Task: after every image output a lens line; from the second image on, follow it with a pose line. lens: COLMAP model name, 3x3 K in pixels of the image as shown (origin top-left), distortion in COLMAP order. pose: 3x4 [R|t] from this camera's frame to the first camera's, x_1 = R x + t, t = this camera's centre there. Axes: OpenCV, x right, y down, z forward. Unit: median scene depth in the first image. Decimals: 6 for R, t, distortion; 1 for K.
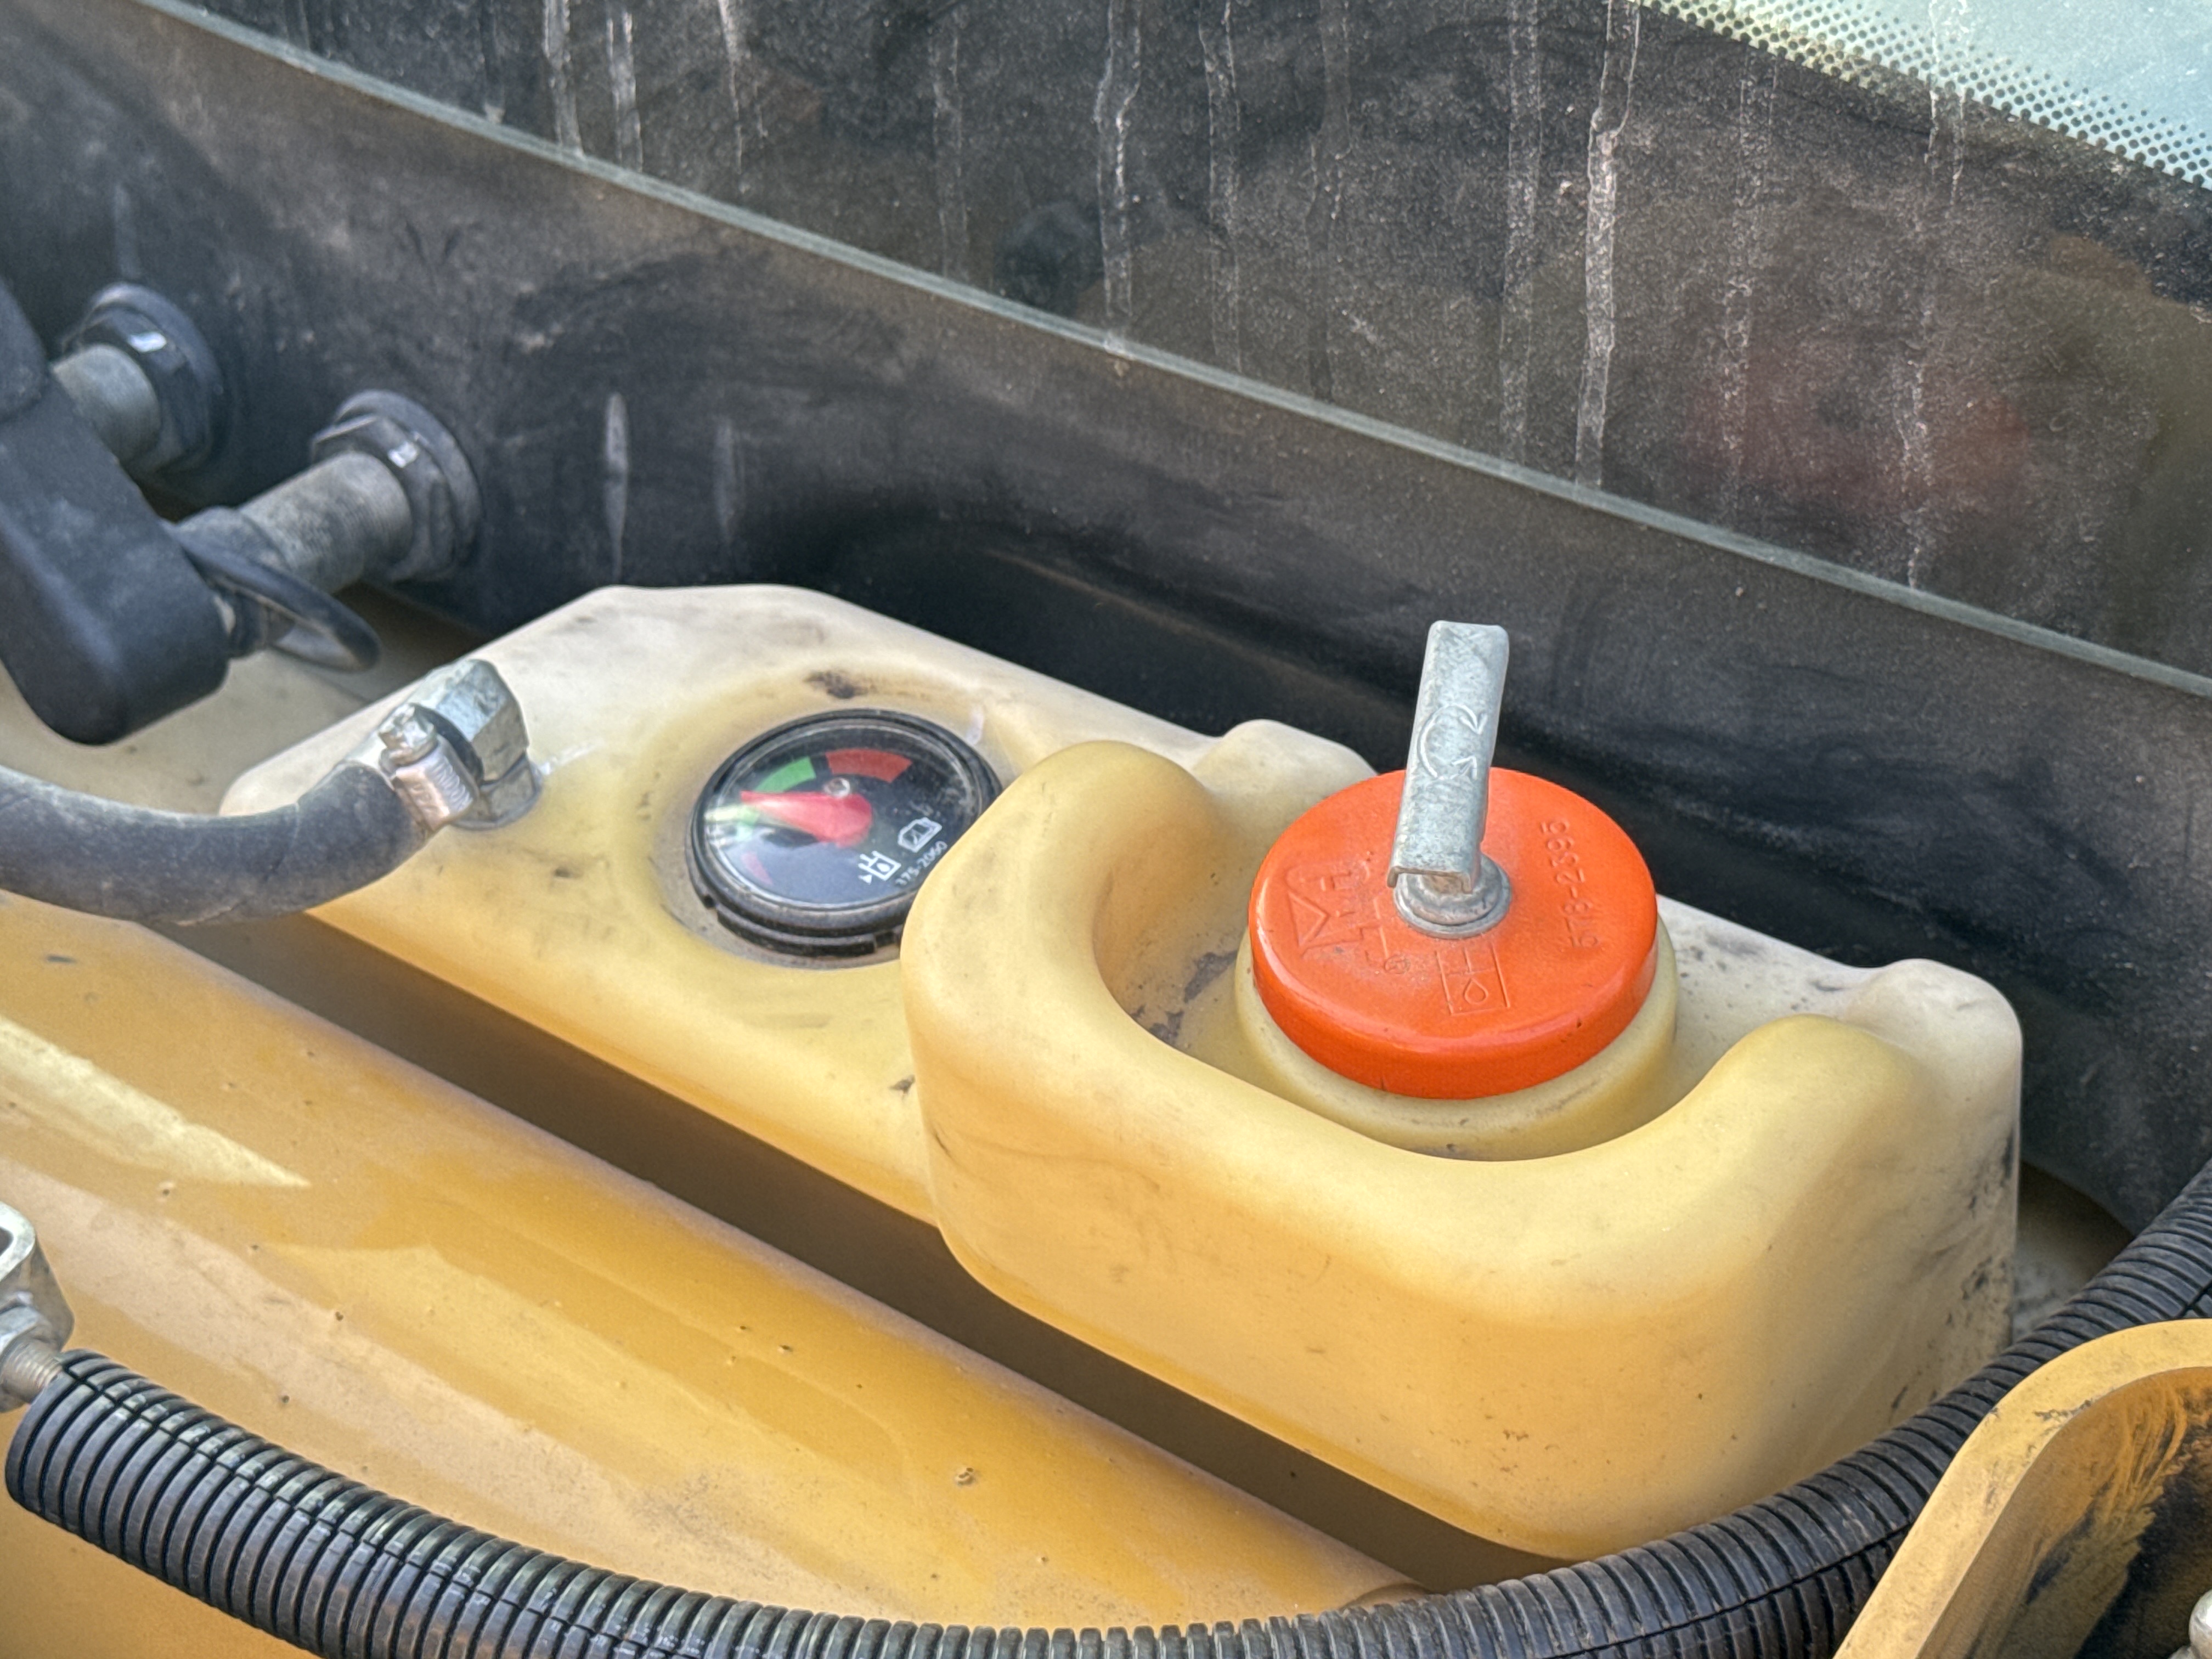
lens RADIAL K [[4252.0, 0, 1106.0], [0, 4252.0, 829.5], [0, 0, 1]] dist [-0.003294, -0.019254]
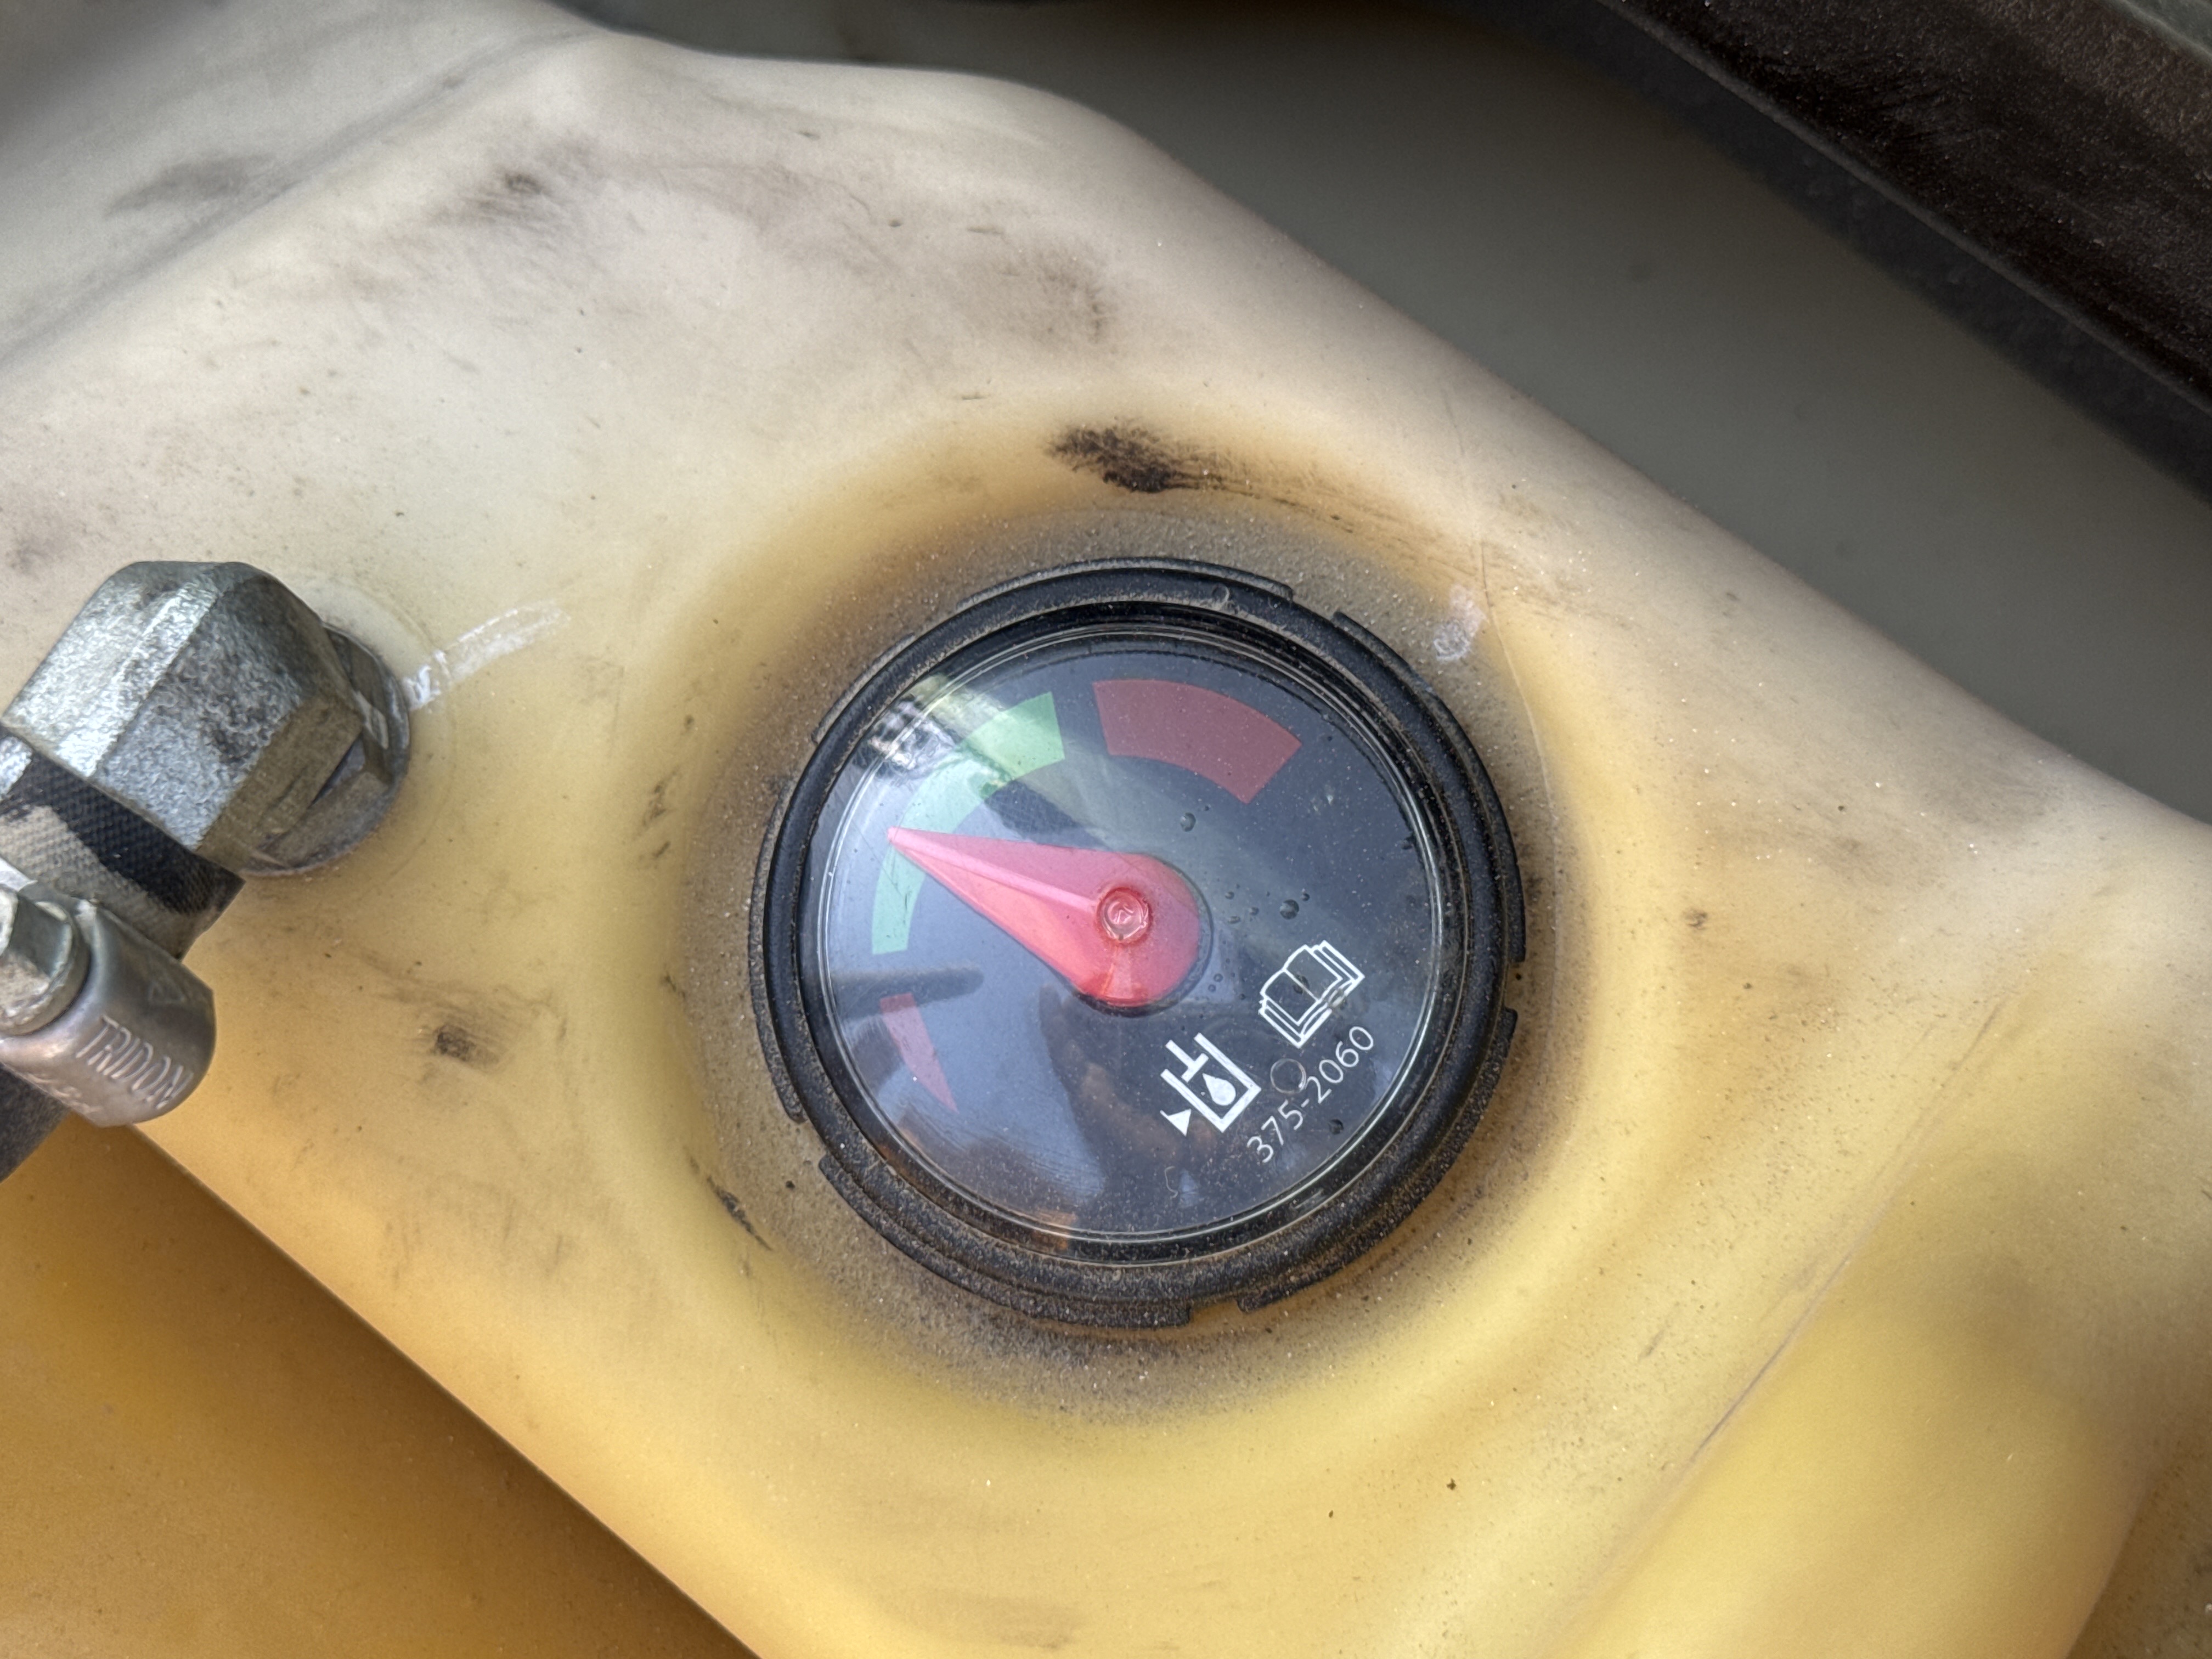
lens RADIAL K [[3606.1, 0, 1106.0], [0, 3606.1, 829.5], [0, 0, 1]] dist [0.033512, 0.027296]
pose [[0.996976, 0.077689, -0.001586, -0.064550], [-0.062338, 0.811838, 0.580545, -0.215640], [0.046389, -0.578691, 0.814226, 0.720943]]
